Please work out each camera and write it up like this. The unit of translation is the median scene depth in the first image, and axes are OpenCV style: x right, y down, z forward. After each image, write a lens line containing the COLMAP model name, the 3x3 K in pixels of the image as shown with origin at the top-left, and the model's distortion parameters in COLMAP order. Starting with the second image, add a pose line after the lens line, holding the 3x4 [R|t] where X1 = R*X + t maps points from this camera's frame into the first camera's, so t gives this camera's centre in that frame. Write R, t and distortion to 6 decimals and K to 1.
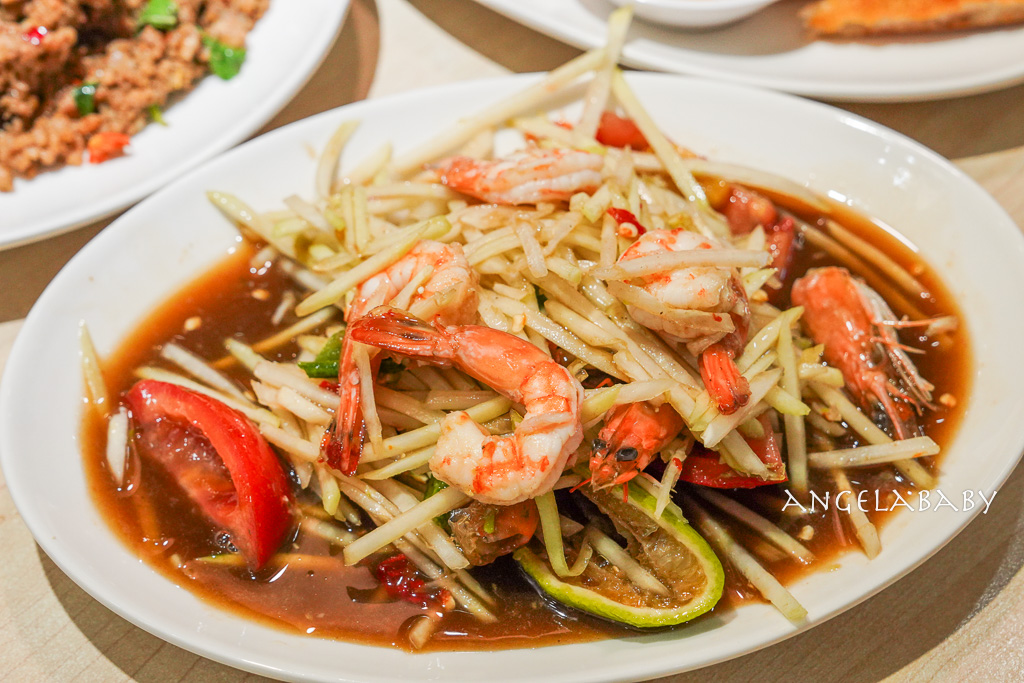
lens RADIAL K [[2996.3, 0, 511.8], [0, 2996.3, 338.6], [0, 0, 1]] dist [0.234908, 0.000000]
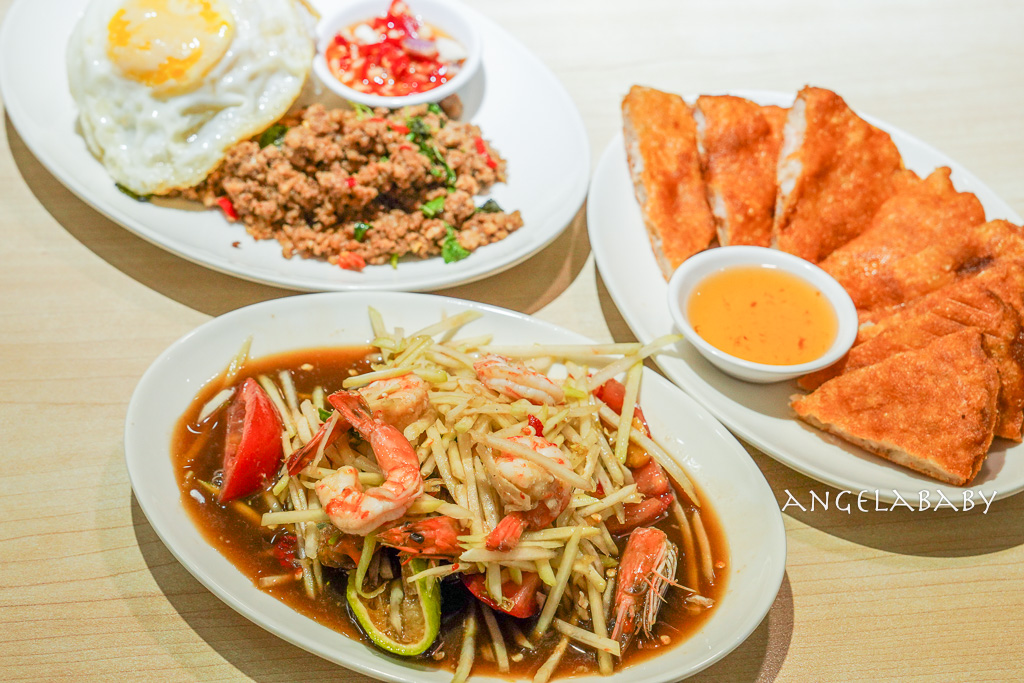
lens RADIAL K [[2488.0, 0, 511.1], [0, 2488.0, 343.4], [0, 0, 1]] dist [0.116341, 0.000000]
pose [[0.798486, 0.442647, -0.408025, 0.518730], [-0.492654, 0.869989, -0.020291, -0.043664], [0.345995, 0.217217, 0.912745, -0.168405]]
